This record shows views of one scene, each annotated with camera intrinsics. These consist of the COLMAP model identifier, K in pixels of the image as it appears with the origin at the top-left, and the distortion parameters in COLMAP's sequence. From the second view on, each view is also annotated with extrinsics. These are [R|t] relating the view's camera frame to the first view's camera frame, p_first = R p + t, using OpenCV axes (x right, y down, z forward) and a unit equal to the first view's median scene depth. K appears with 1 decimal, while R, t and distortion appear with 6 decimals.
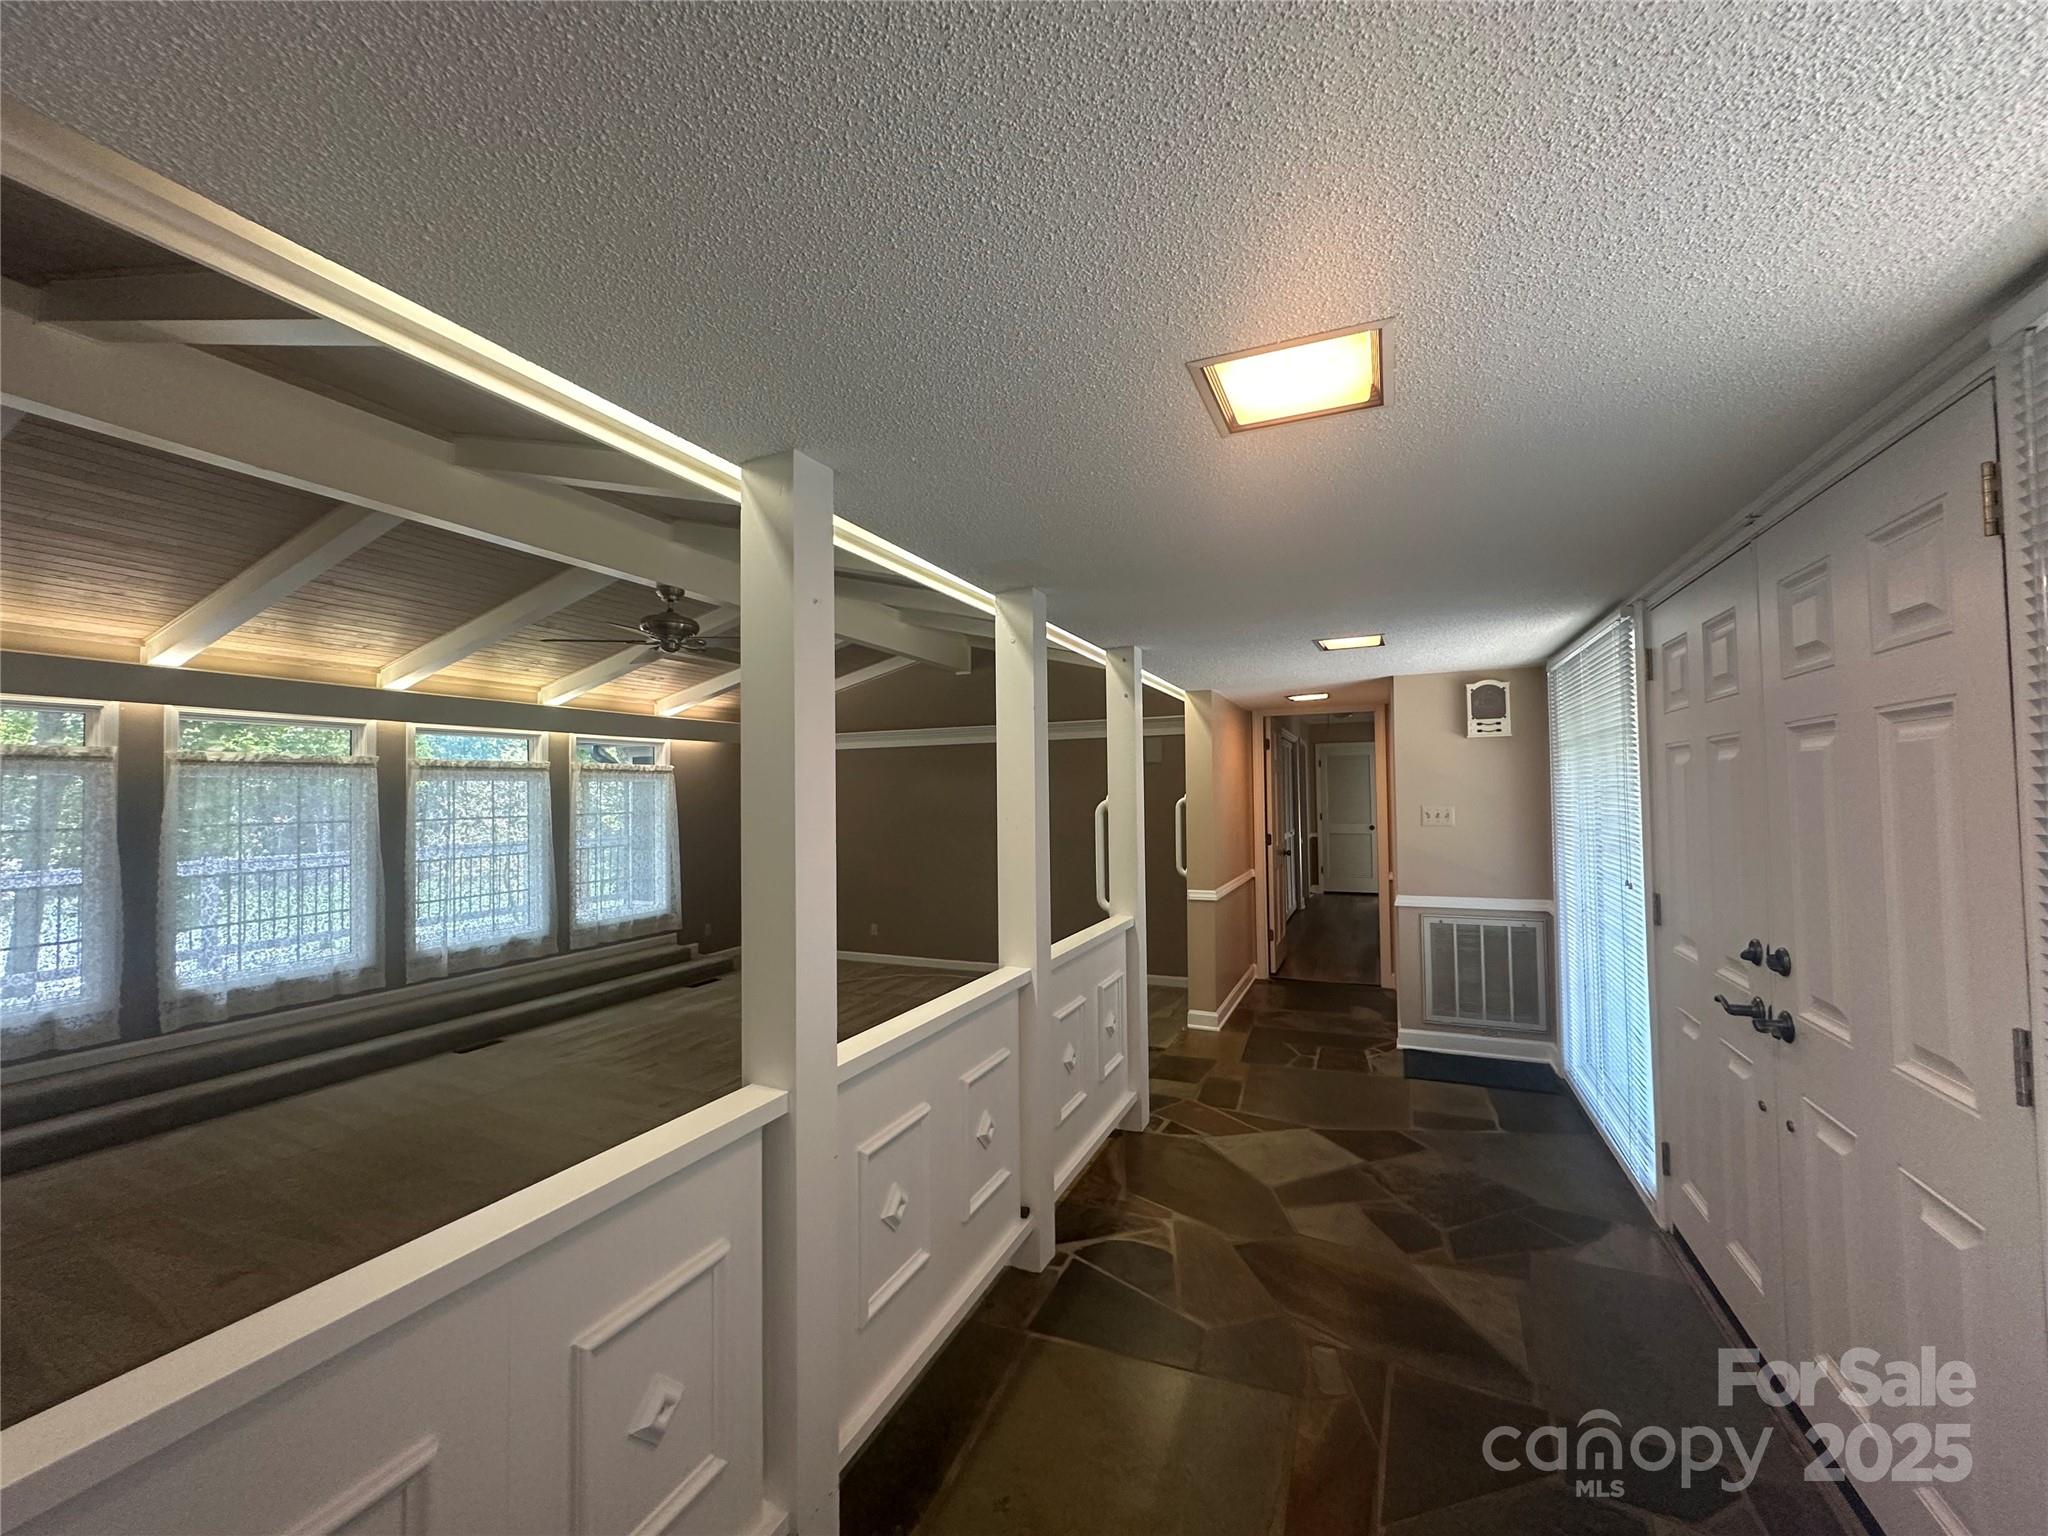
lens RADIAL K [[819.7, 0, 1024.5], [0, 819.7, 774.7], [0, 0, 1]] dist [-0.001783, -0.000230]
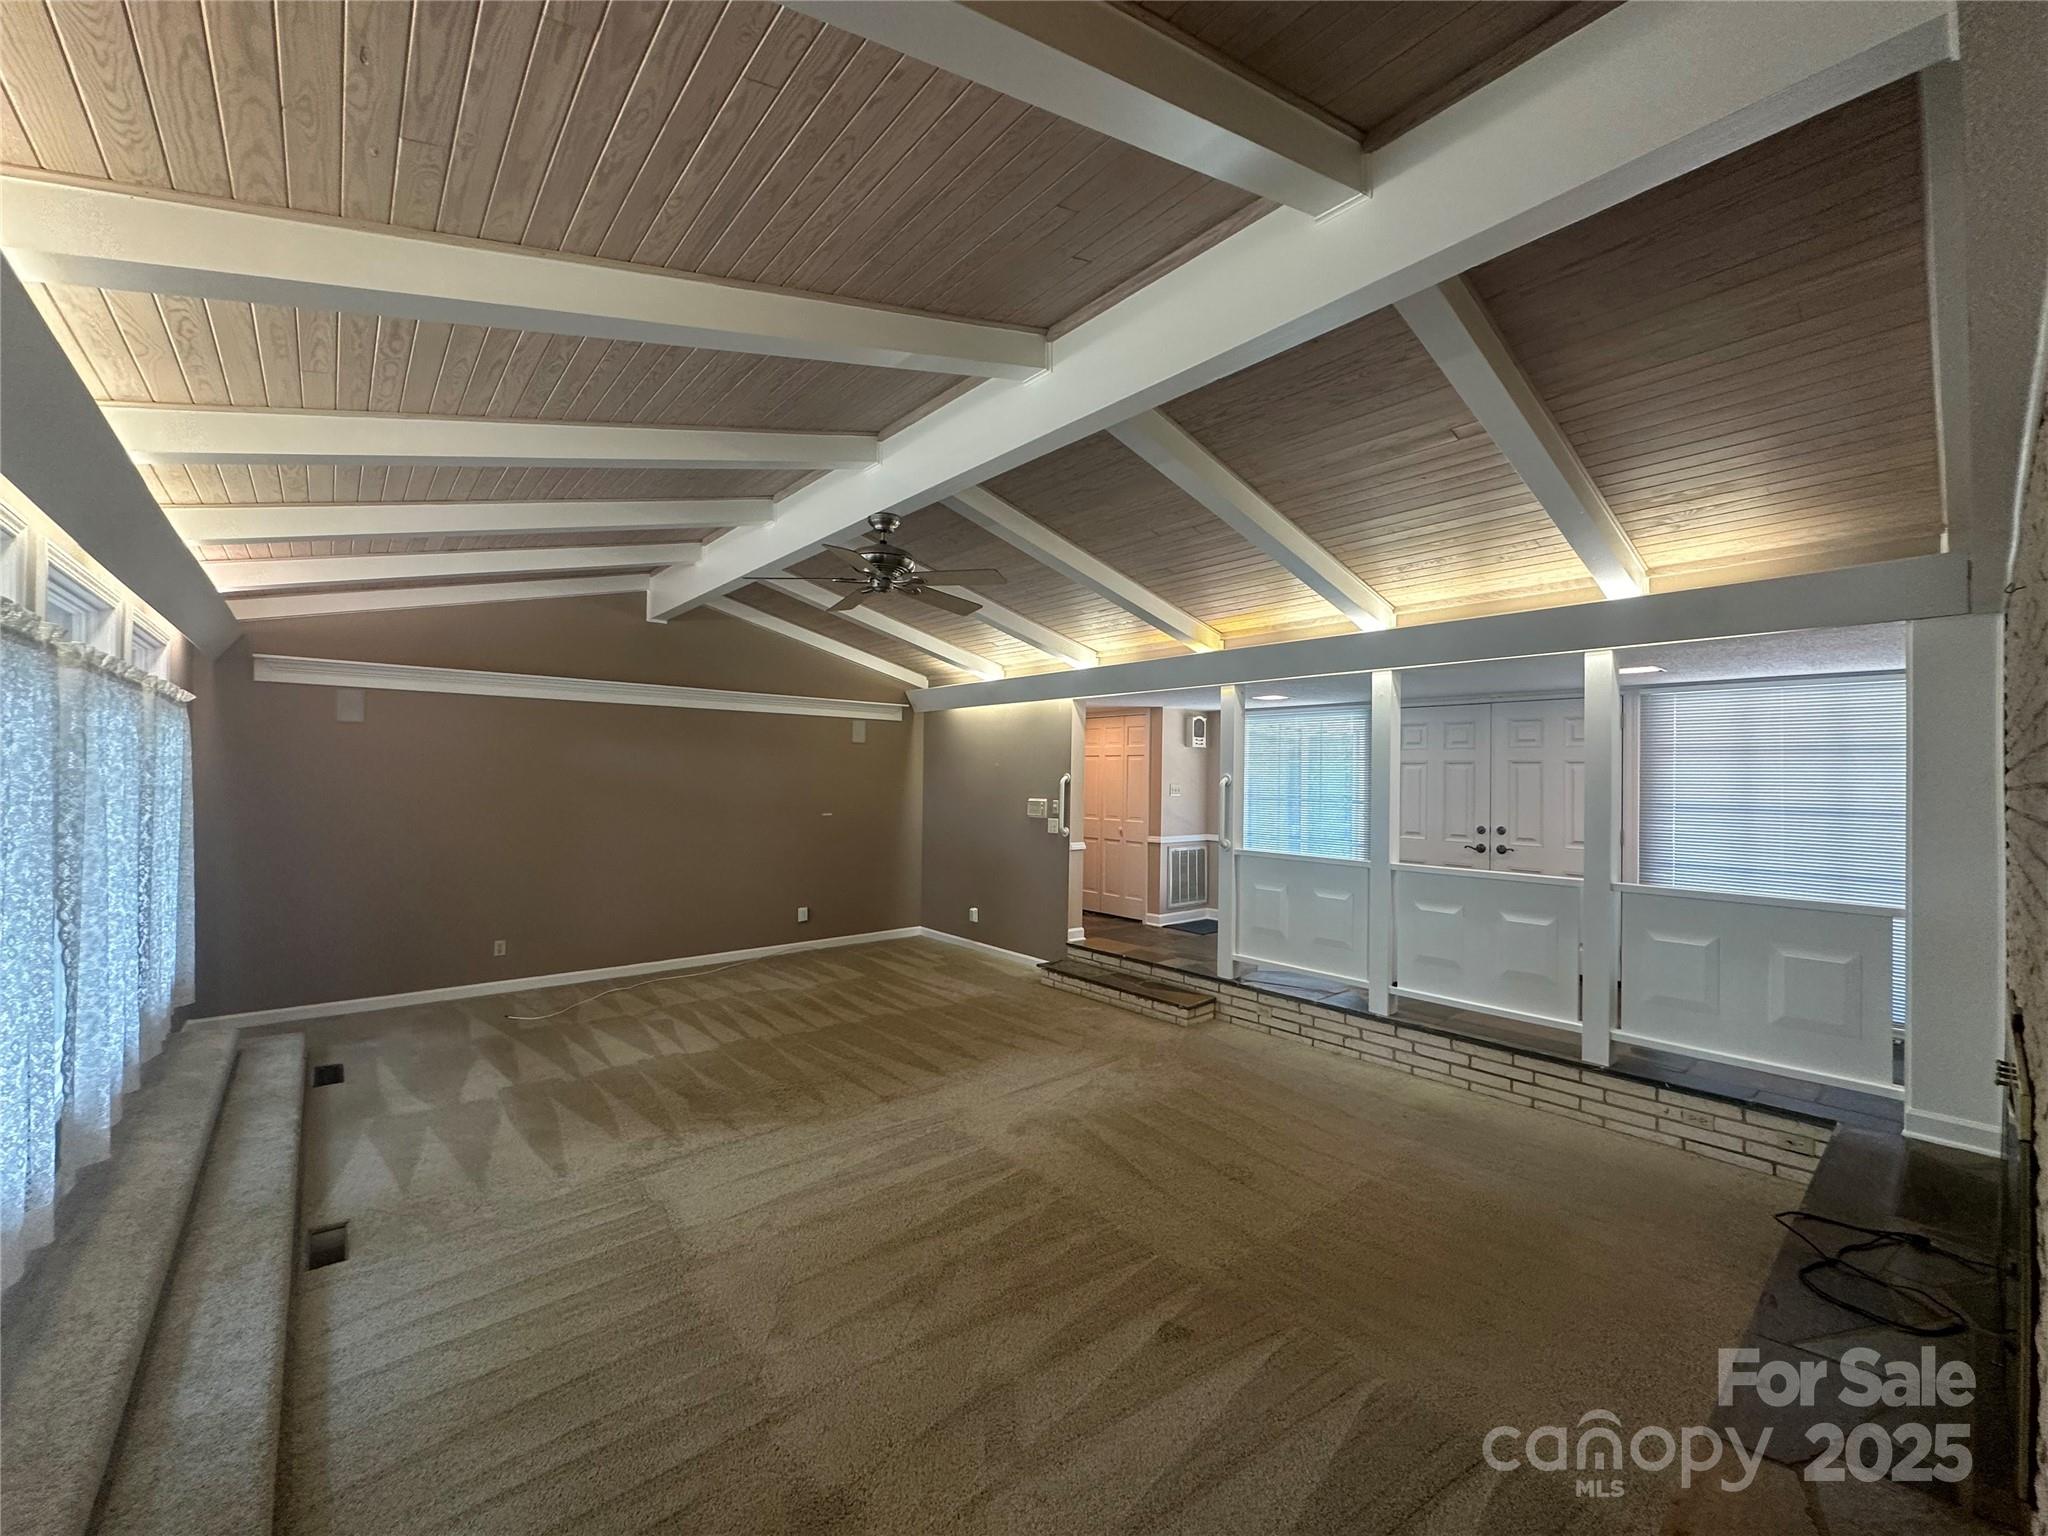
lens RADIAL K [[819.7, 0, 1022.5], [0, 819.7, 773.6], [0, 0, 1]] dist [-0.001783, -0.000230]
pose [[0.437760, 0.022367, 0.898813, -1.234943], [-0.042329, 0.999095, -0.004247, 0.037541], [-0.898095, -0.036186, 0.438311, 0.537830]]
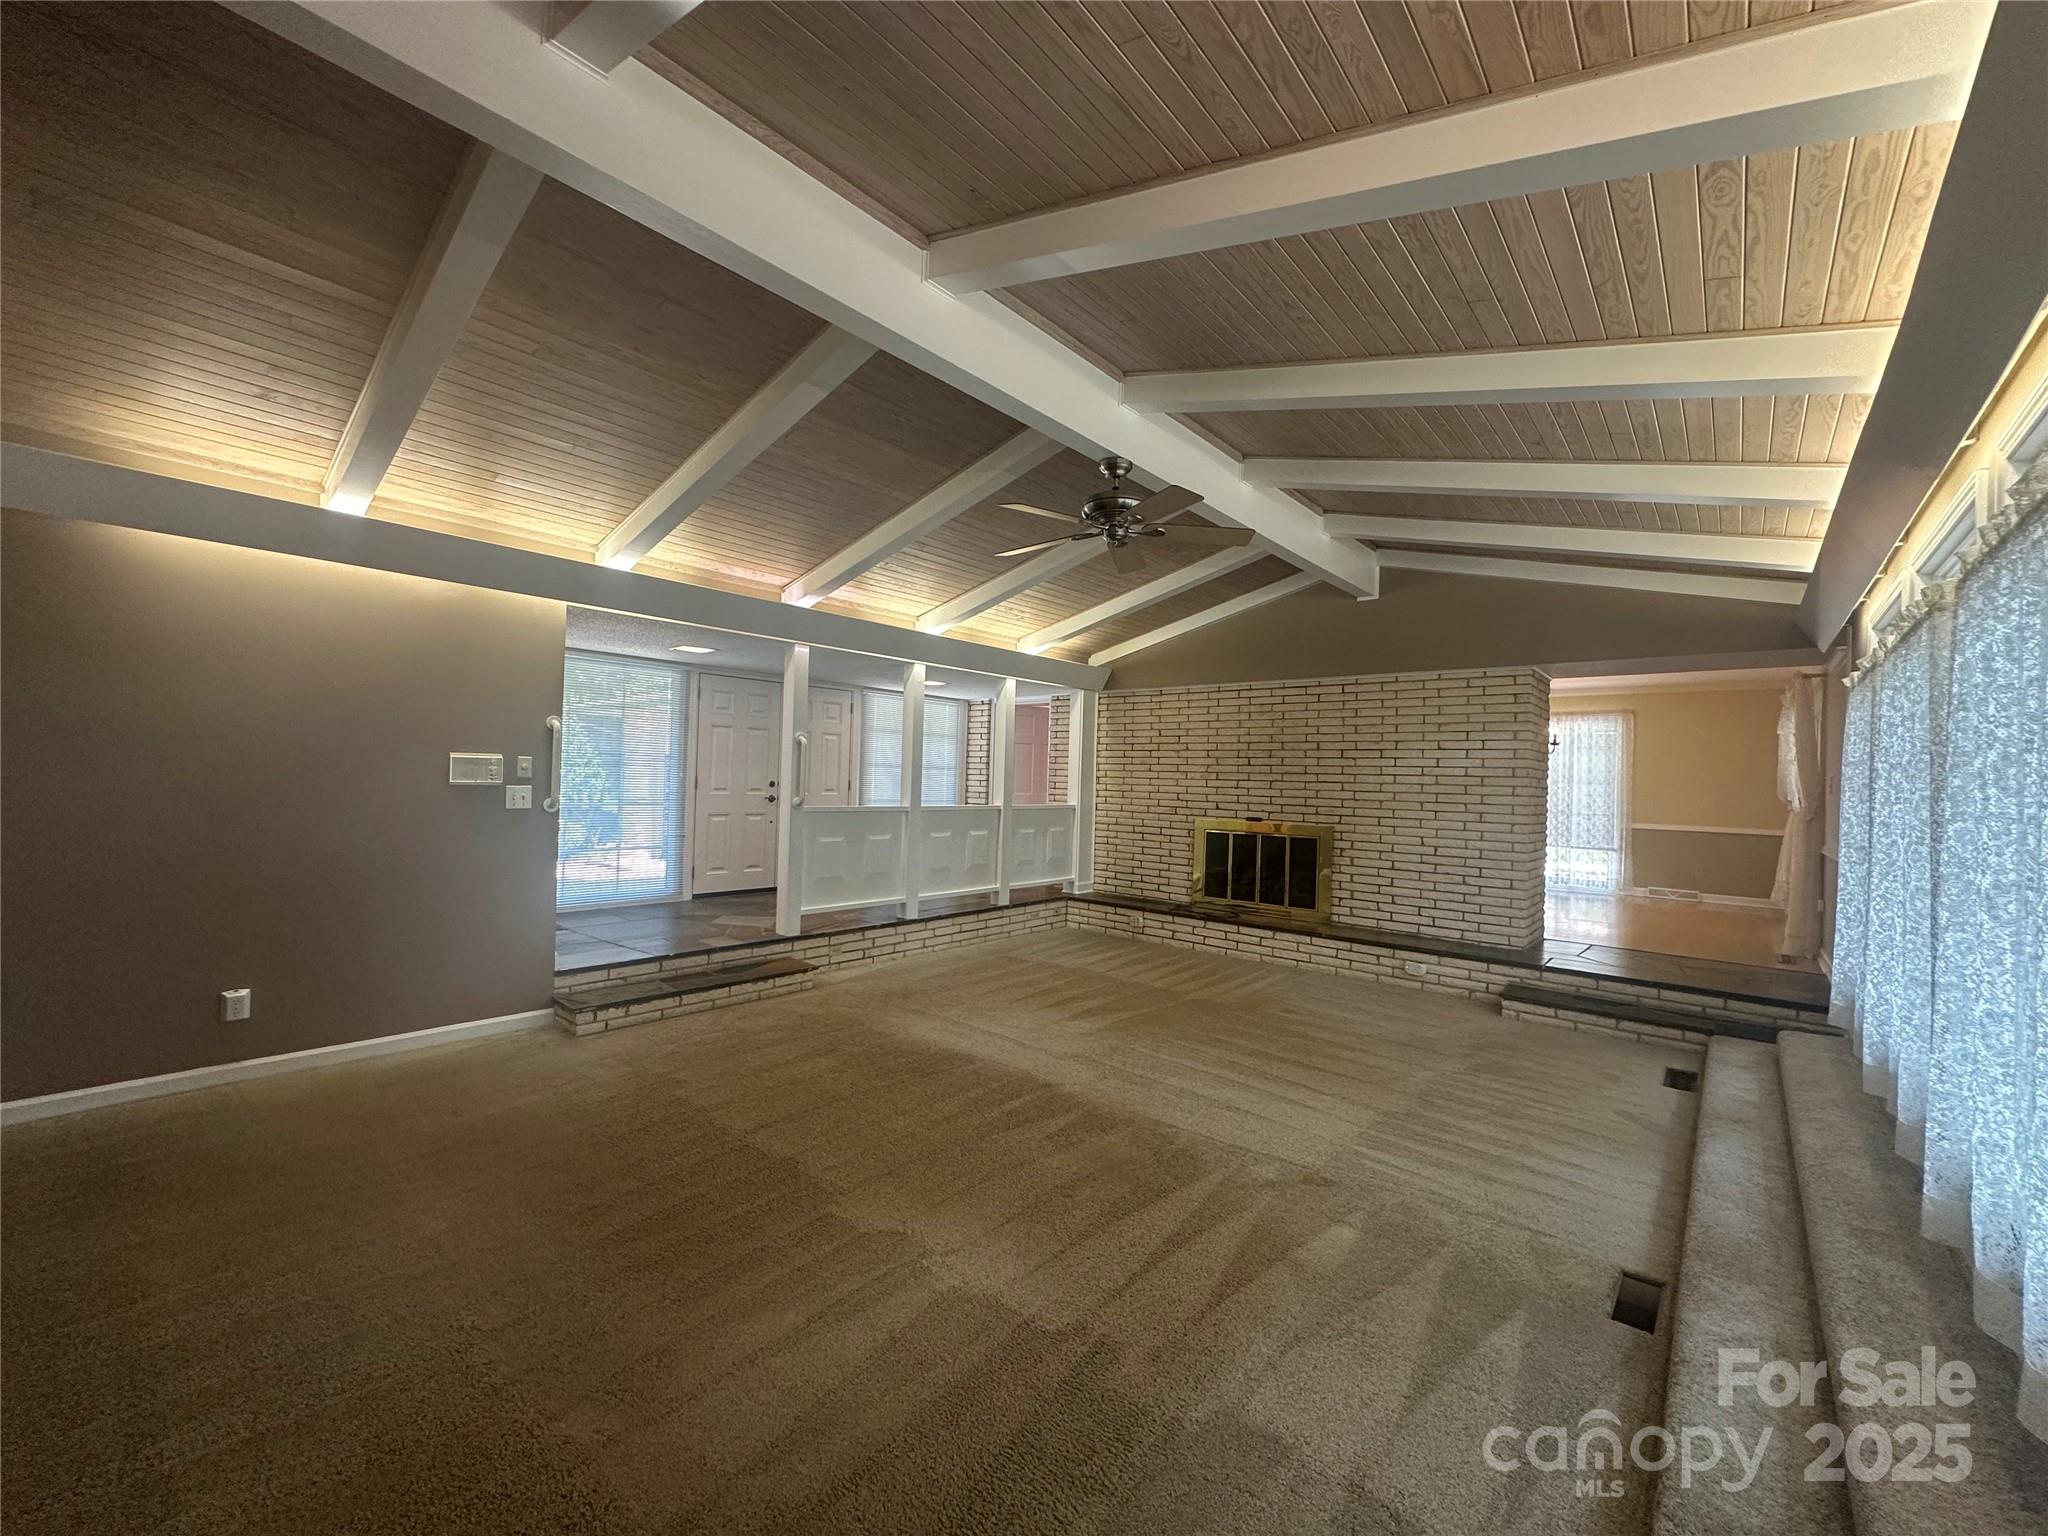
lens RADIAL K [[819.7, 0, 1016.1], [0, 819.7, 767.3], [0, 0, 1]] dist [-0.001783, -0.000230]
pose [[-0.954089, -0.013646, 0.299212, -0.658330], [-0.027644, 0.998710, -0.042602, 0.118498], [-0.298244, -0.048918, -0.953235, 1.934794]]
